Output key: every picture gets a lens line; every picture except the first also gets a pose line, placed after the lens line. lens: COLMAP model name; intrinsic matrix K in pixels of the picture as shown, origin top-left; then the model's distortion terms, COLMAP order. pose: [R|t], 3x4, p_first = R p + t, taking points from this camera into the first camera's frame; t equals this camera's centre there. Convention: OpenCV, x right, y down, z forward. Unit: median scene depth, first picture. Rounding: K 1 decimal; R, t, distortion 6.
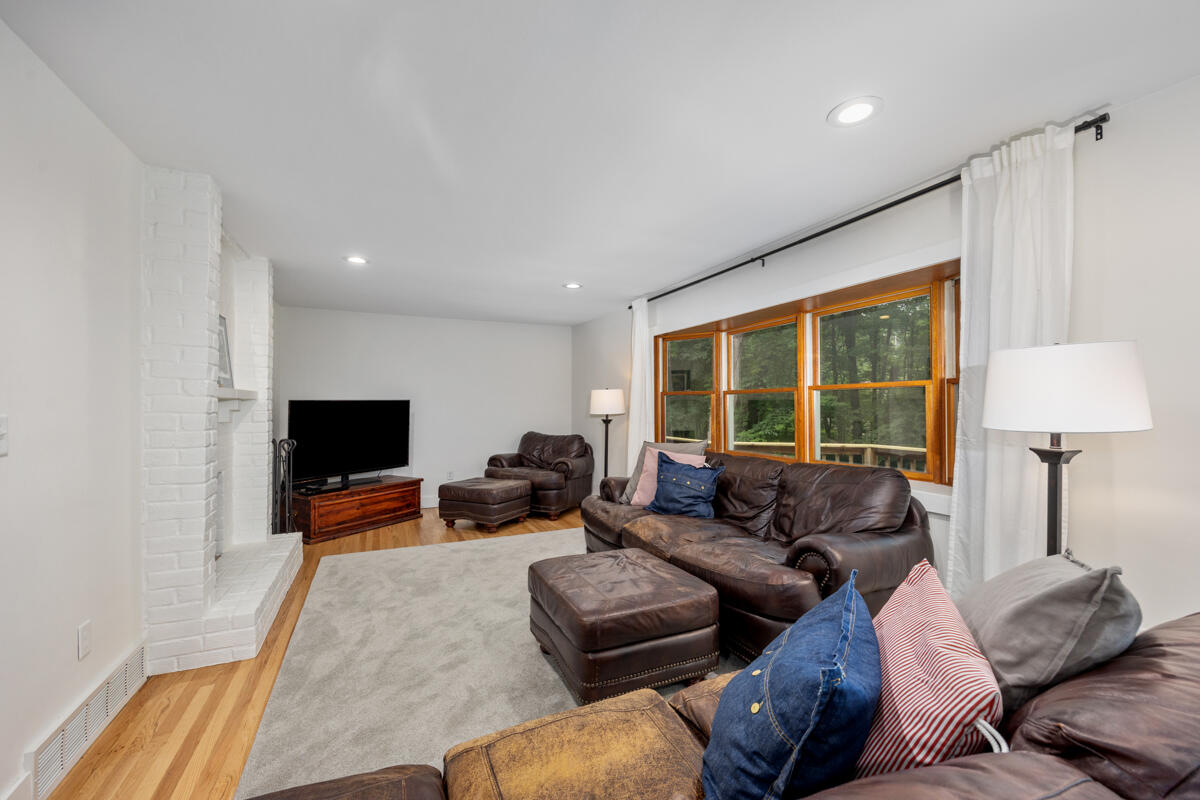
lens RADIAL K [[478.9, 0, 599.1], [0, 478.9, 404.9], [0, 0, 1]] dist [-0.002667, -0.000326]
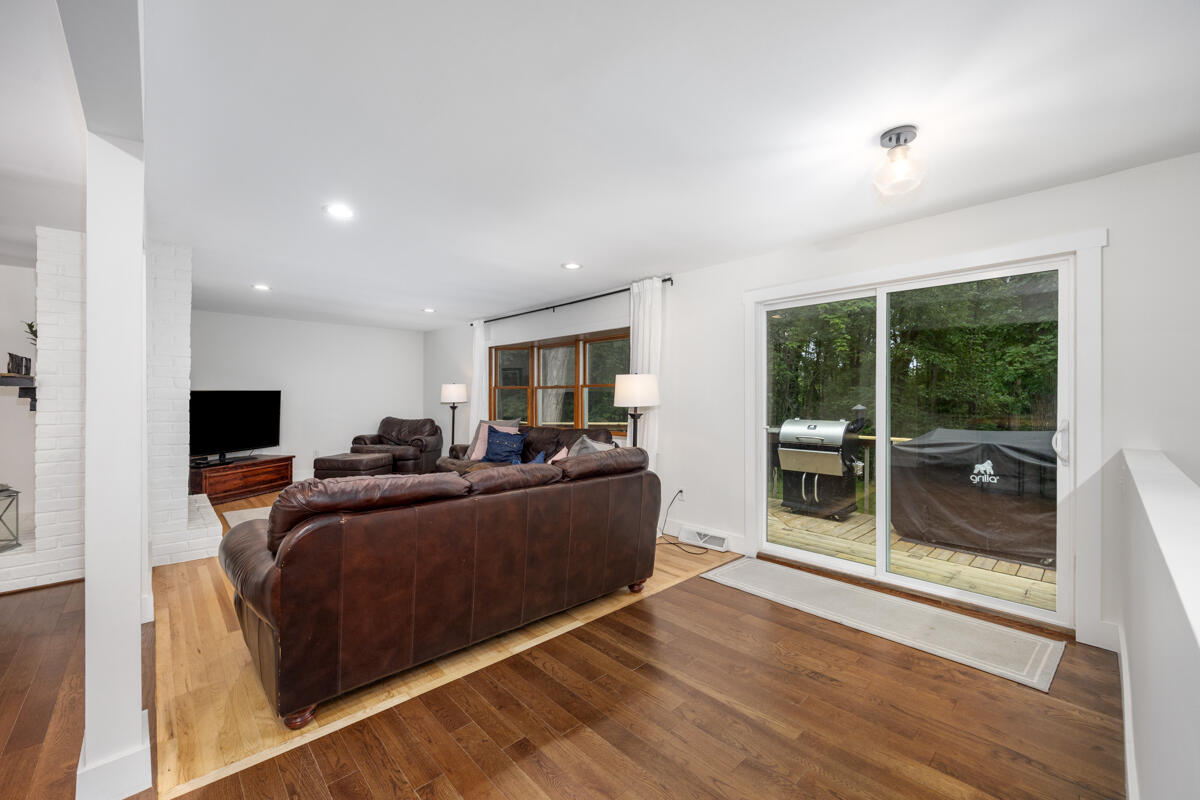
lens RADIAL K [[478.9, 0, 595.0], [0, 478.9, 396.2], [0, 0, 1]] dist [-0.002667, -0.000326]
pose [[0.951907, 0.004877, 0.306348, -0.018874], [-0.005206, 0.999986, 0.000255, -0.000664], [-0.306343, -0.001838, 0.951920, -0.446814]]
